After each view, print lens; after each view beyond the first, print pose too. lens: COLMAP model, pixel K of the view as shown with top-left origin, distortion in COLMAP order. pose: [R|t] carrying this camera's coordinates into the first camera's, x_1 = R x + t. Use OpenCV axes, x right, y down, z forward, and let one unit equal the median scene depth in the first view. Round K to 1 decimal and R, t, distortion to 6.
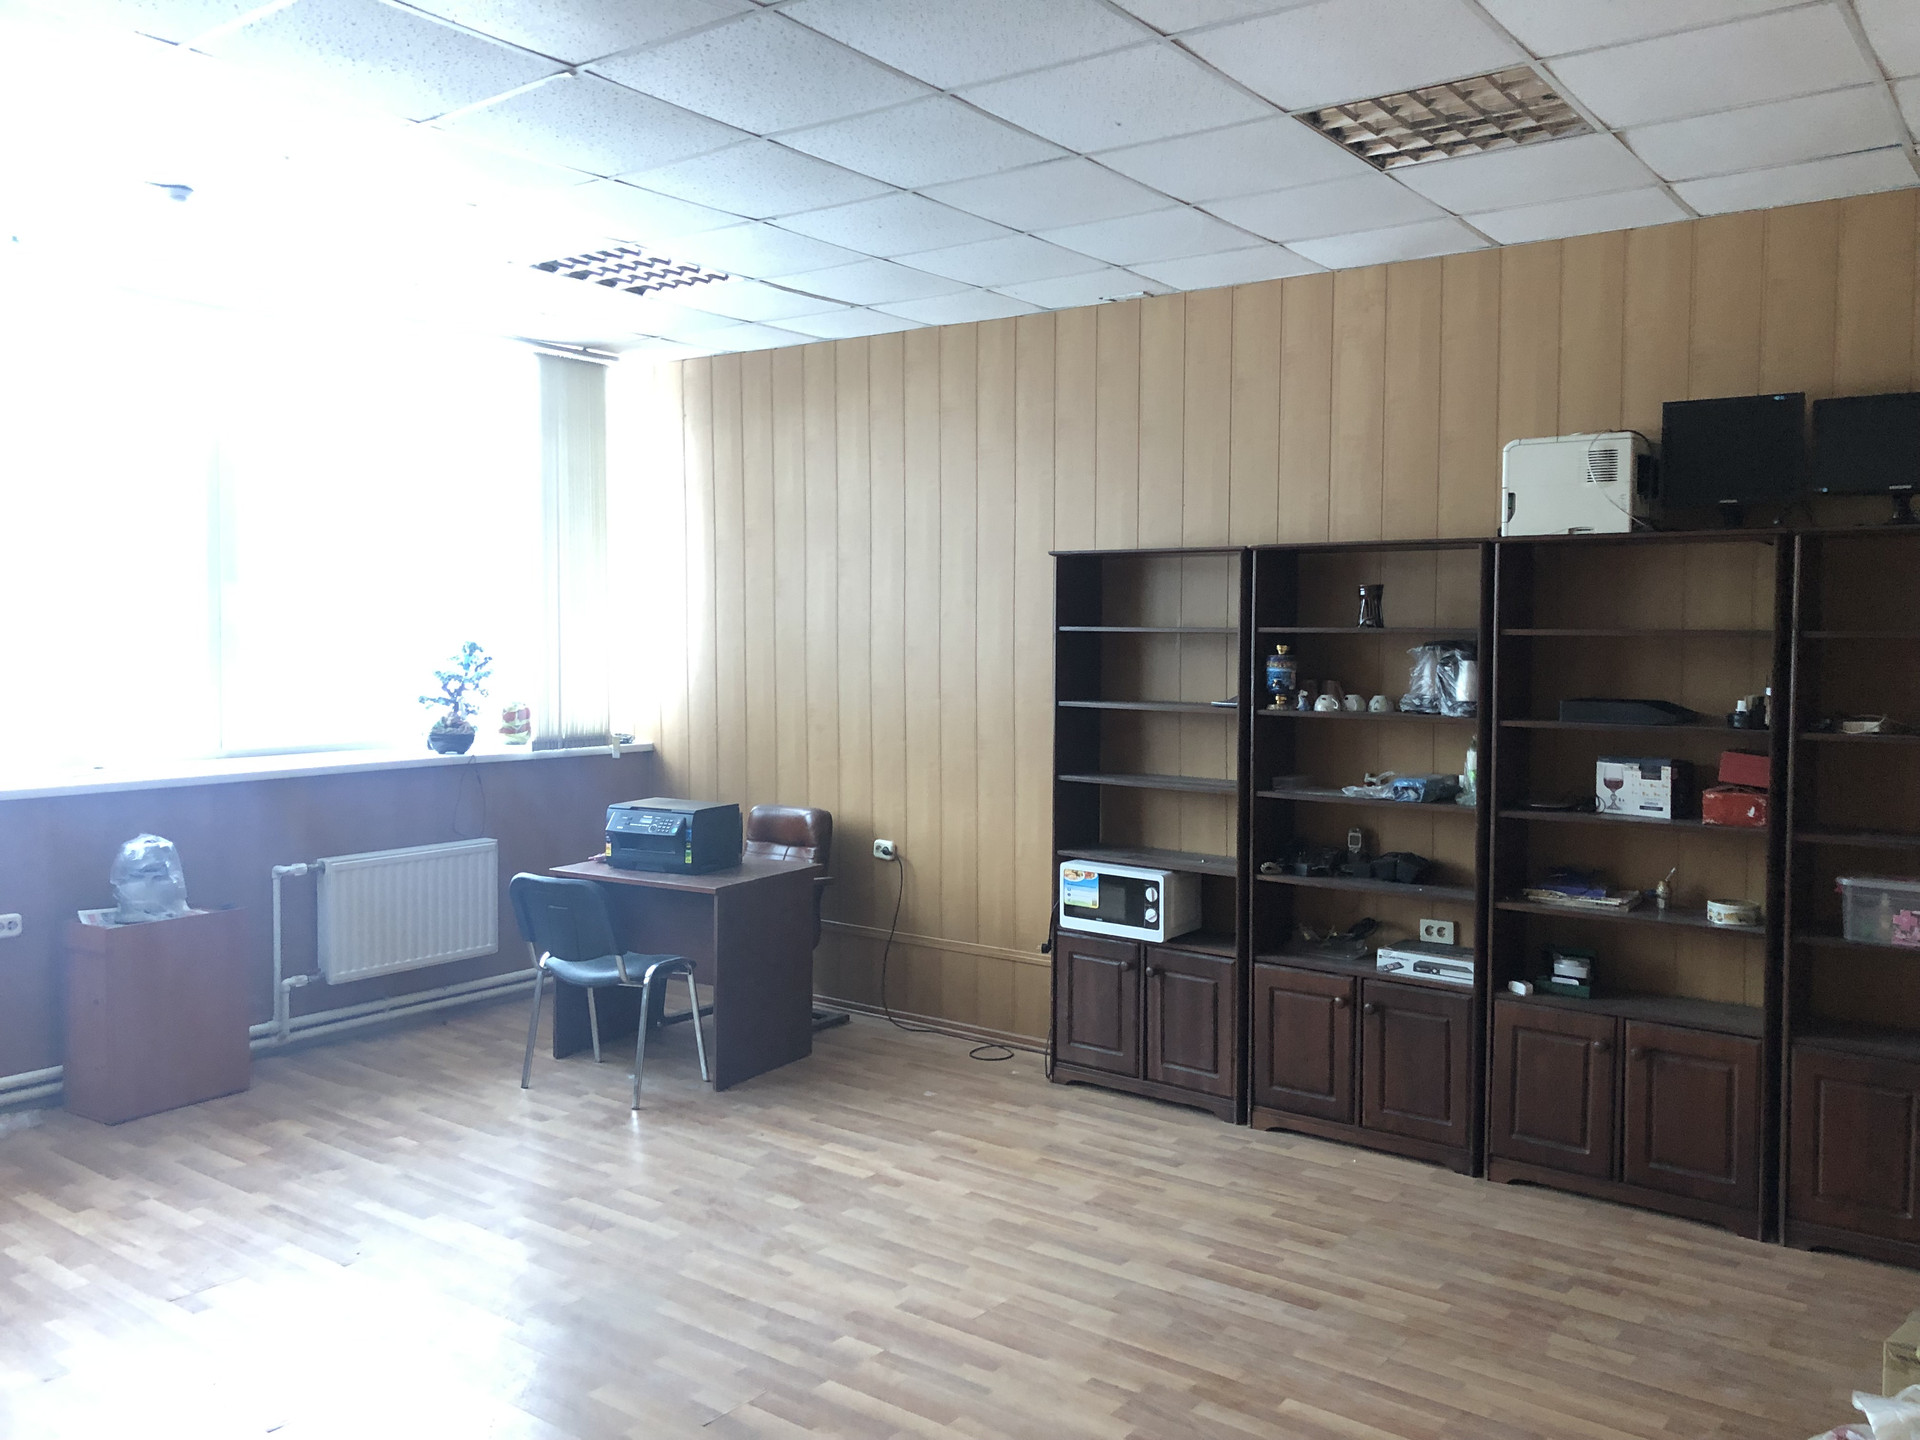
lens RADIAL K [[1563.9, 0, 947.3], [0, 1563.9, 711.5], [0, 0, 1]] dist [0.045639, -0.040970]
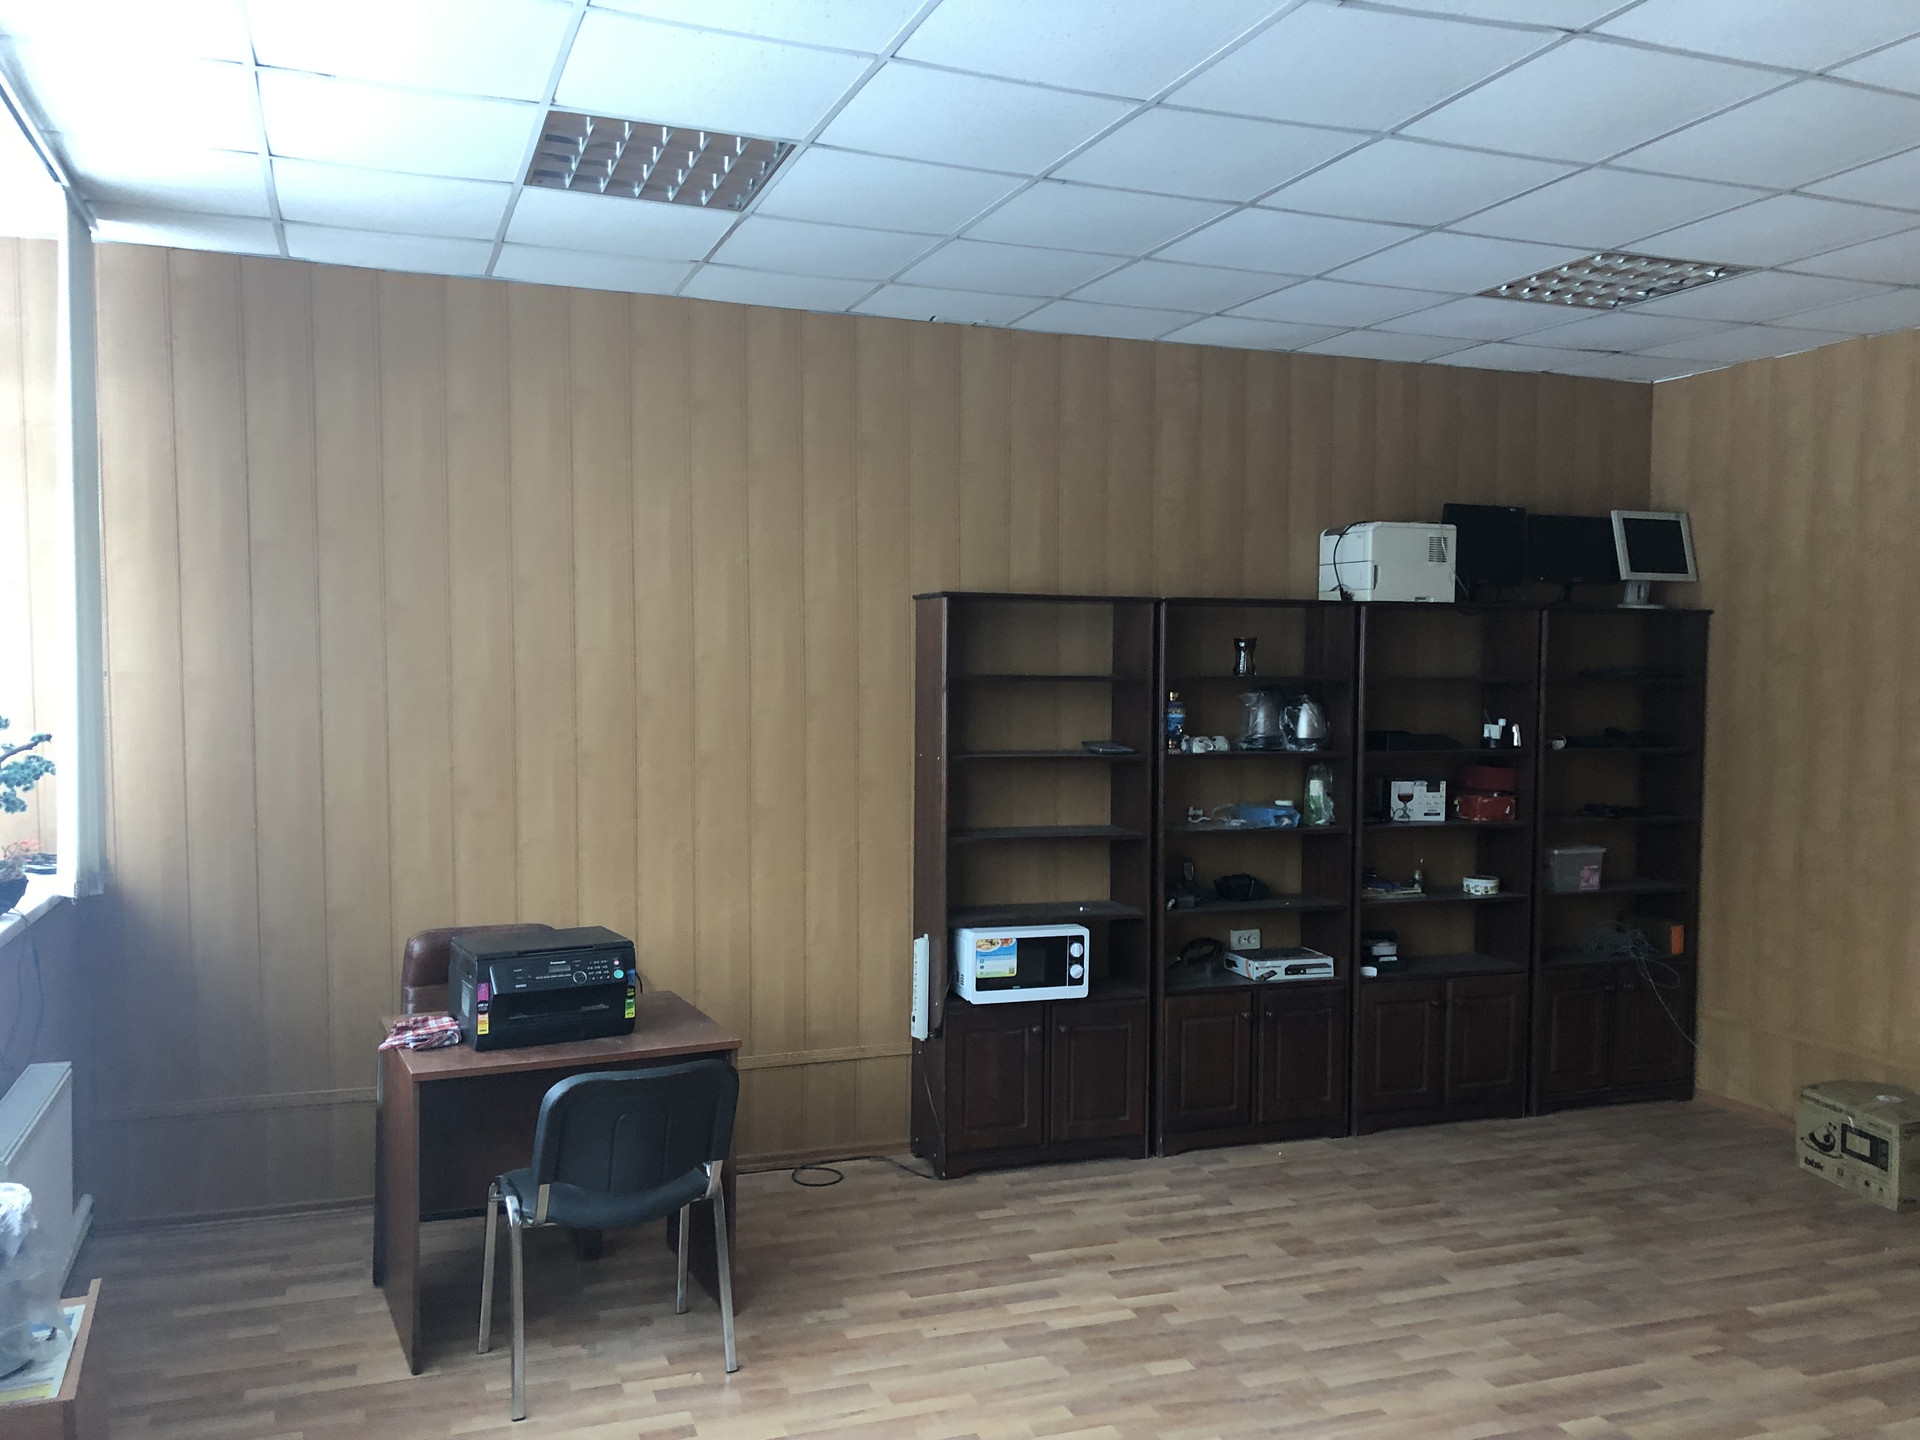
lens RADIAL K [[1563.9, 0, 964.3], [0, 1563.9, 728.2], [0, 0, 1]] dist [0.045639, -0.040970]
pose [[0.539676, -0.035783, 0.841112, -0.827391], [0.042445, 0.998982, 0.015265, -0.044424], [-0.840802, 0.027463, 0.540645, 0.606037]]
